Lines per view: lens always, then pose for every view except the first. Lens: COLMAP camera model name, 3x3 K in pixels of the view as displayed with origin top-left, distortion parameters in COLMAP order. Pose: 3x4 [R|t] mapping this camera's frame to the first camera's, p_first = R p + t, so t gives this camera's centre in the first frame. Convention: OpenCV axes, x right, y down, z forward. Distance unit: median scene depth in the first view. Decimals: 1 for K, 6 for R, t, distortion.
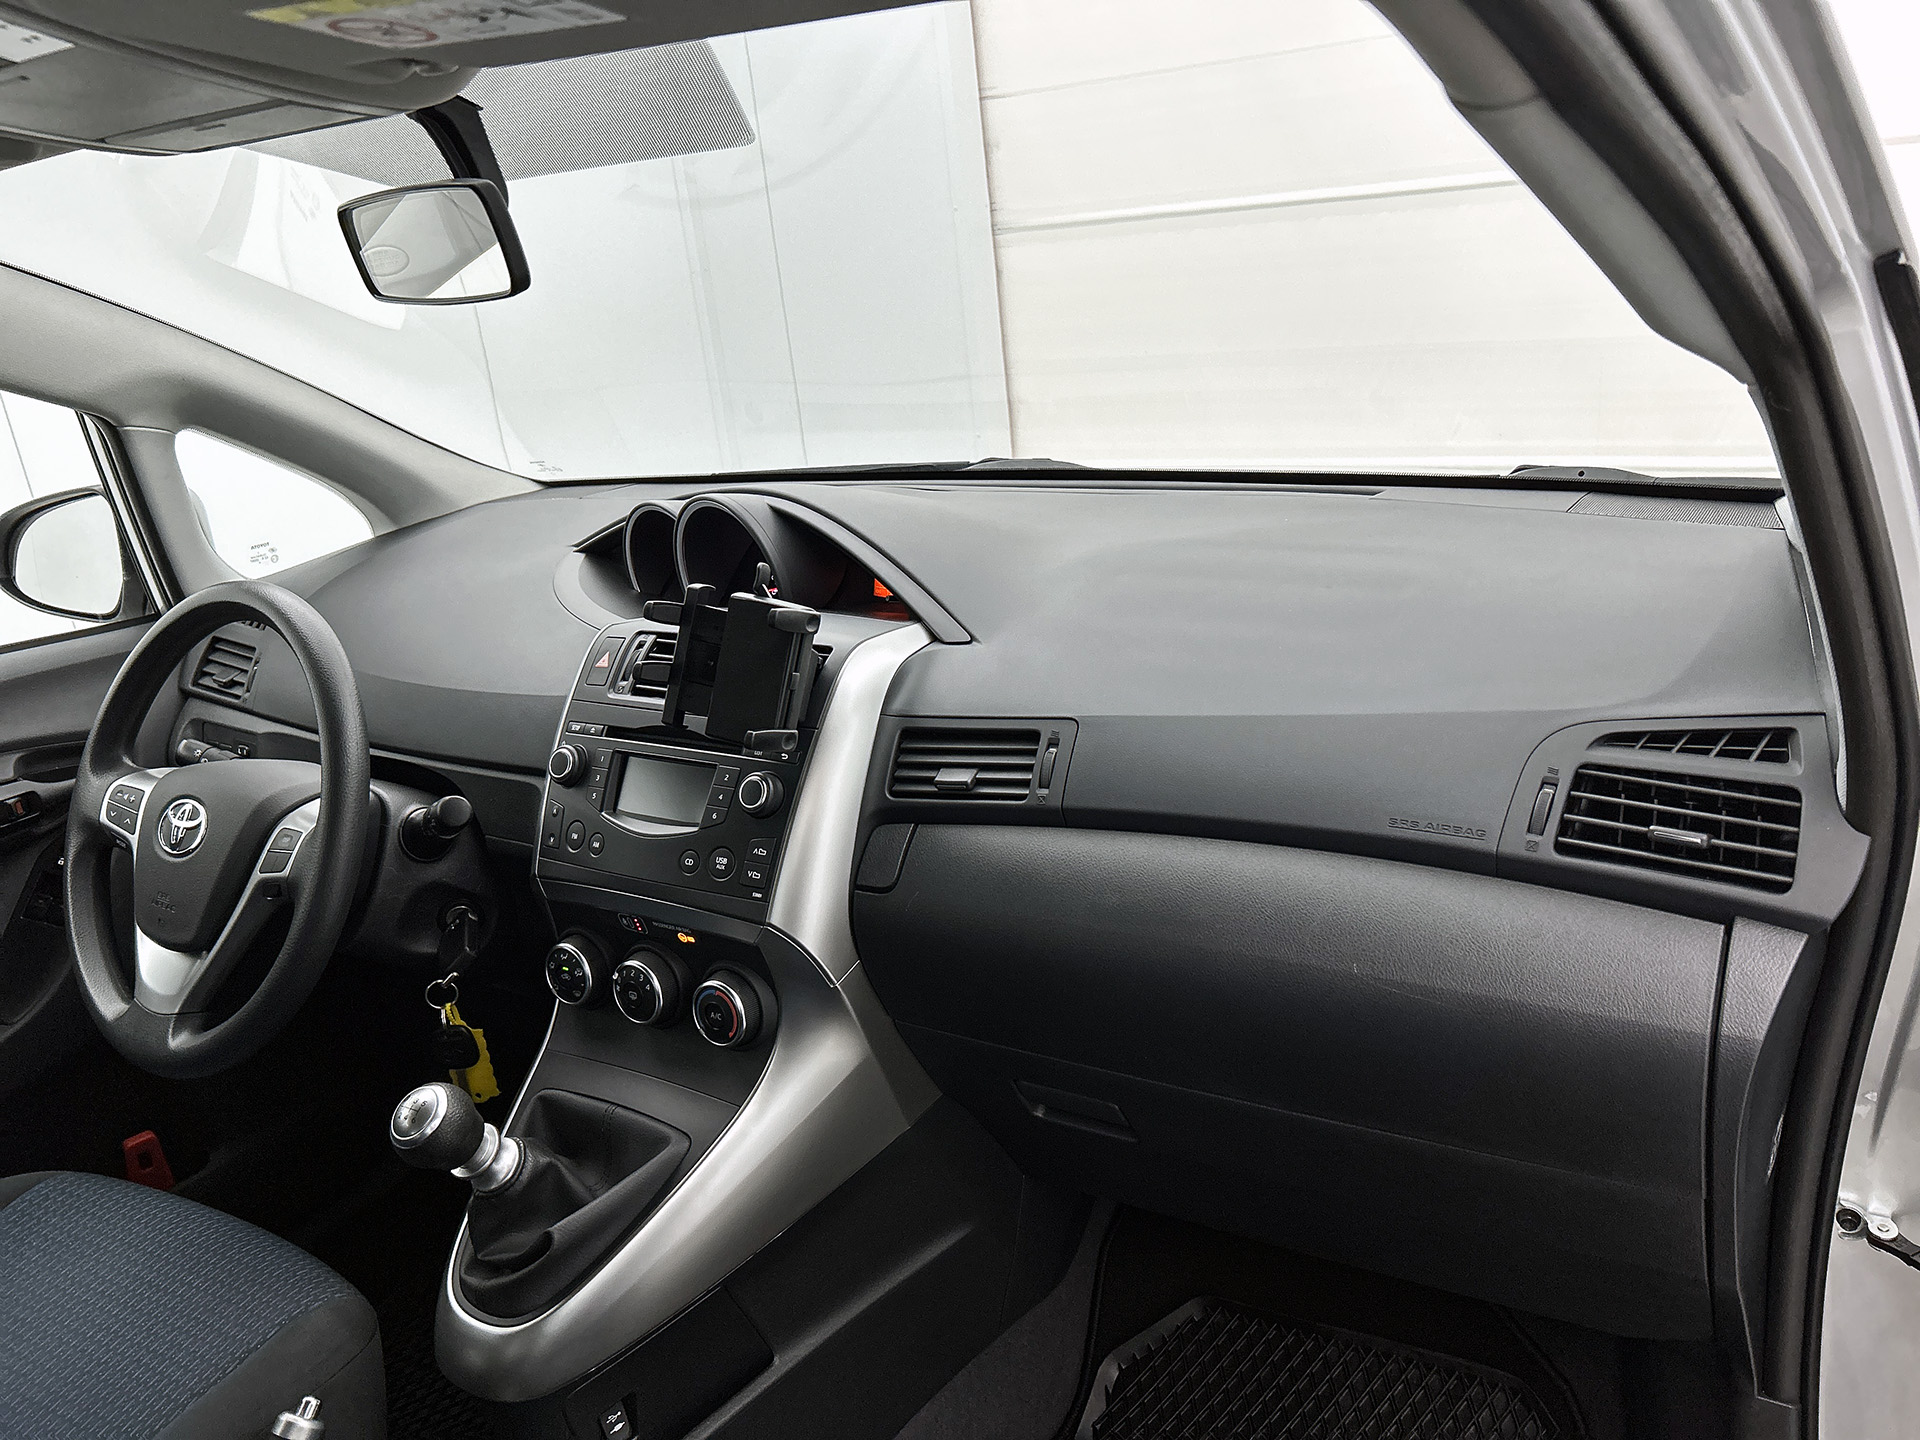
lens RADIAL K [[1469.9, 0, 957.8], [0, 1469.9, 706.0], [0, 0, 1]] dist [0.021877, -0.007504]
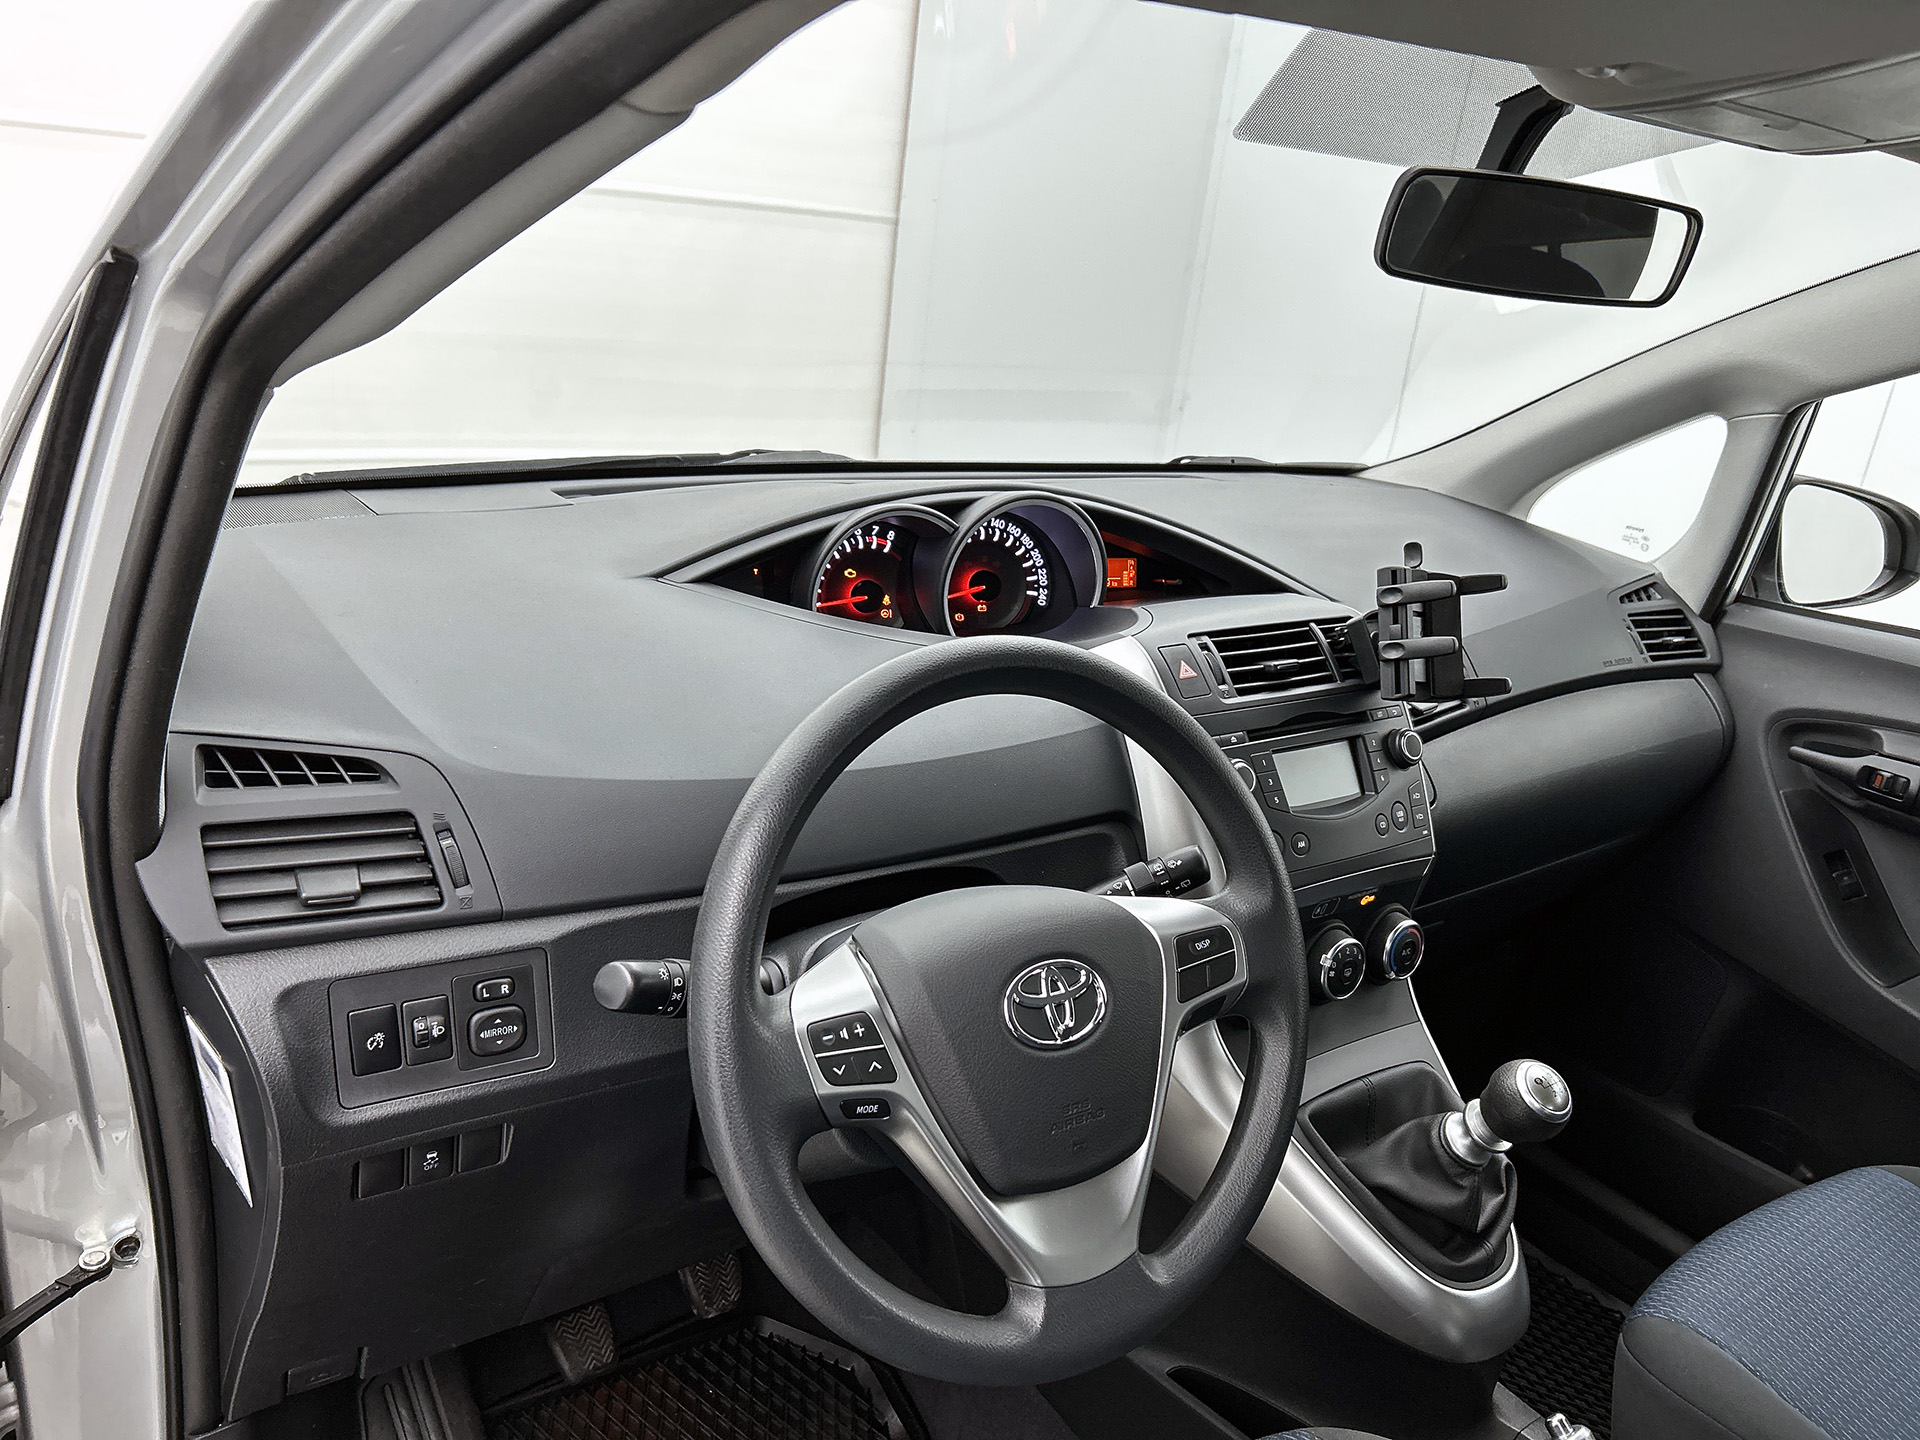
lens RADIAL K [[1469.9, 0, 974.3], [0, 1469.9, 727.2], [0, 0, 1]] dist [0.021877, -0.007504]
pose [[0.353505, -0.176205, 0.918687, -1.254506], [0.158327, 0.979200, 0.126888, -0.147476], [-0.921936, 0.100598, 0.374050, 0.852747]]
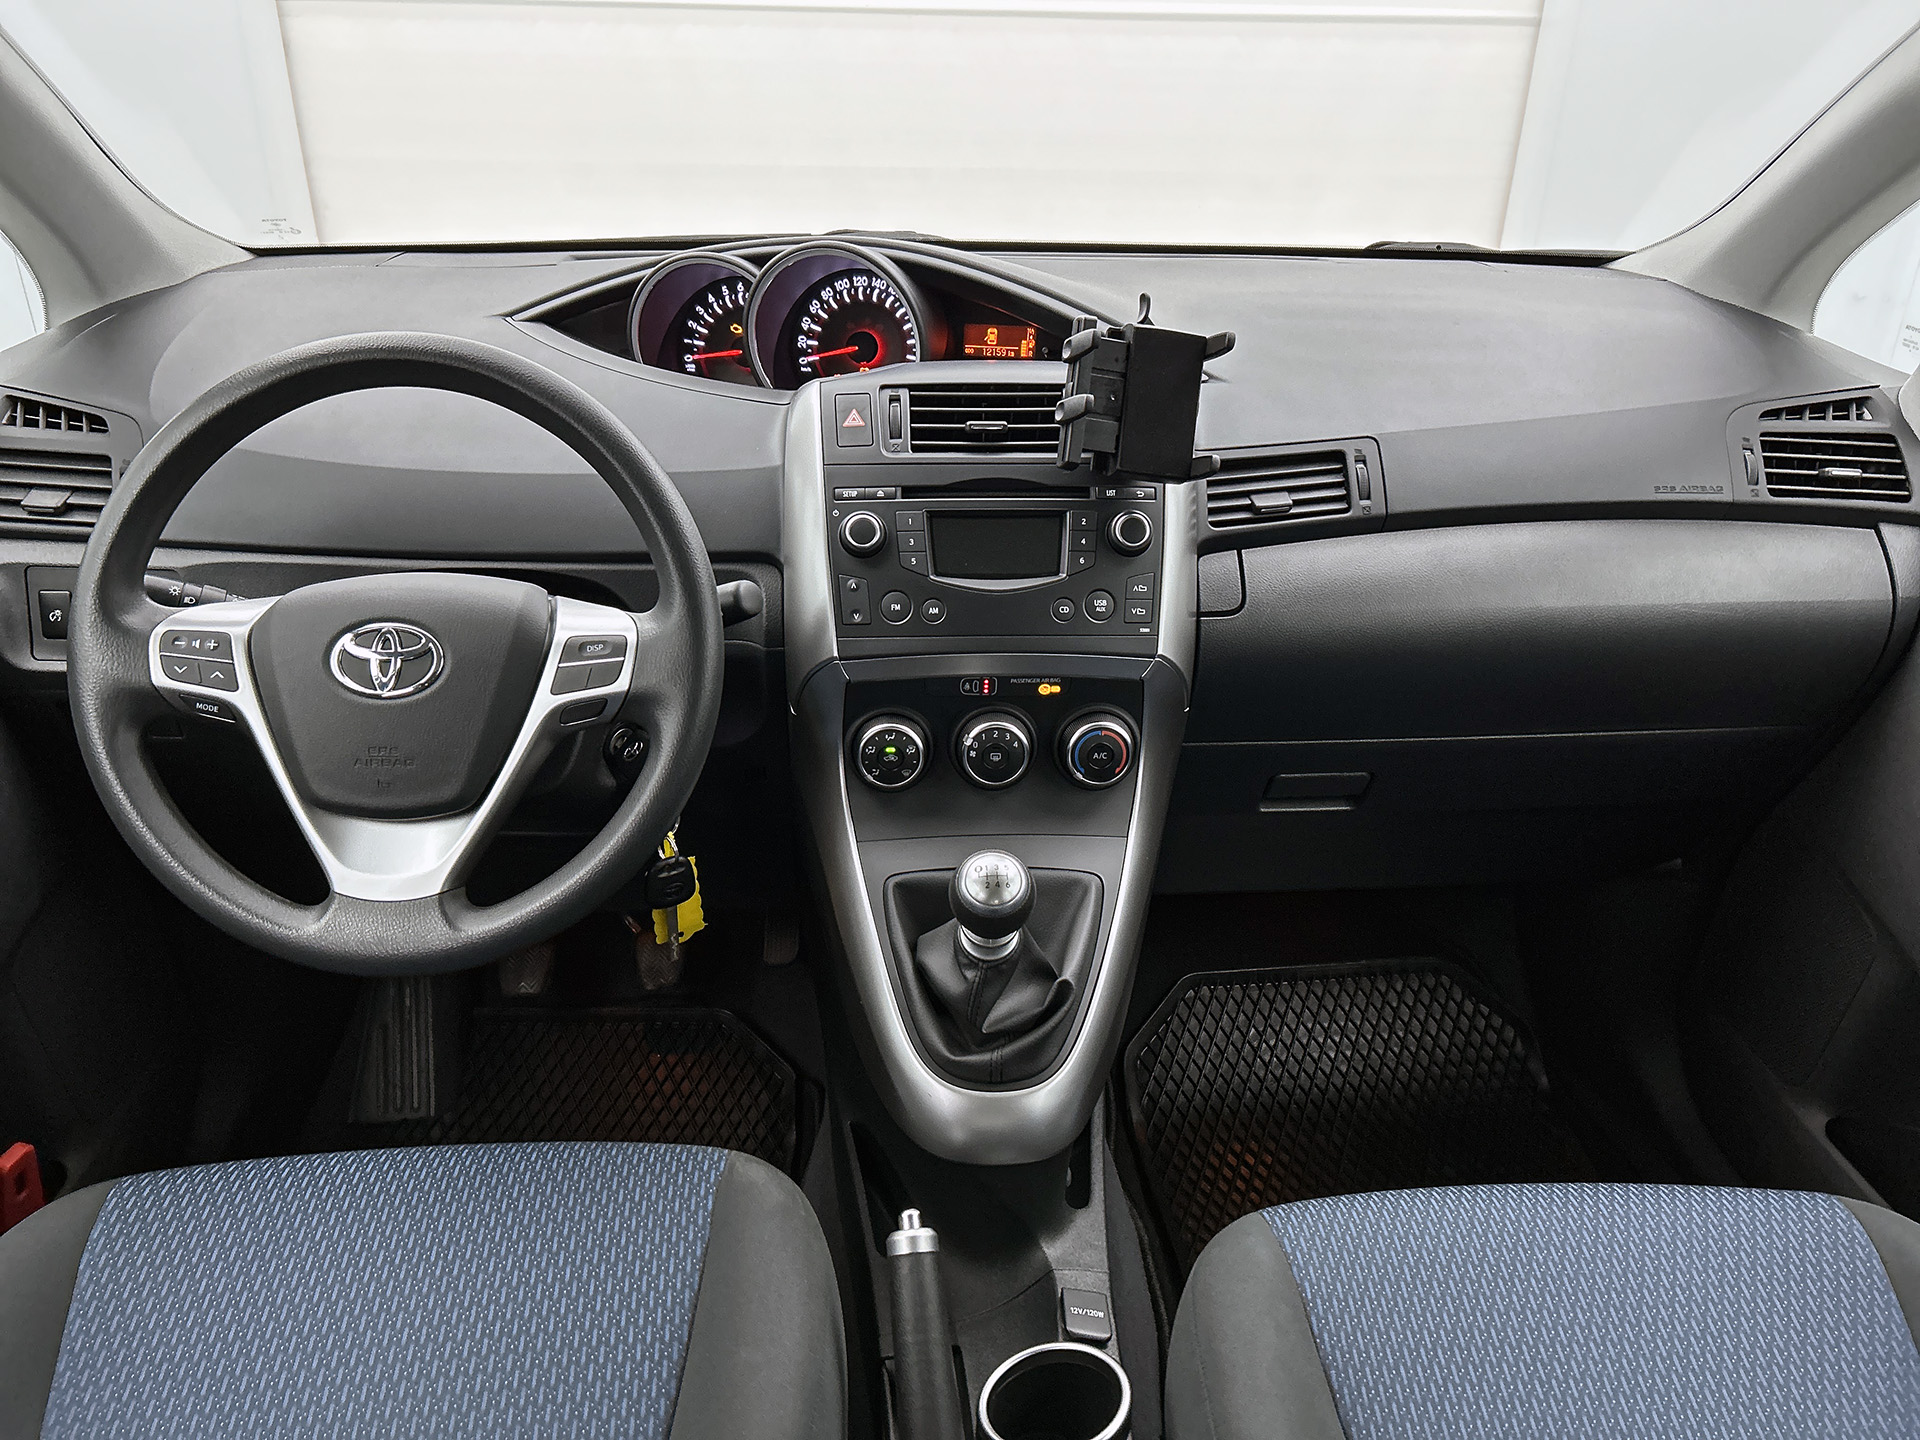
lens RADIAL K [[1469.9, 0, 966.1], [0, 1469.9, 723.5], [0, 0, 1]] dist [0.021877, -0.007504]
pose [[0.811742, -0.153191, 0.563566, -0.795511], [0.090317, 0.986304, 0.138011, 0.038766], [-0.576990, -0.061130, 0.814460, 0.224100]]
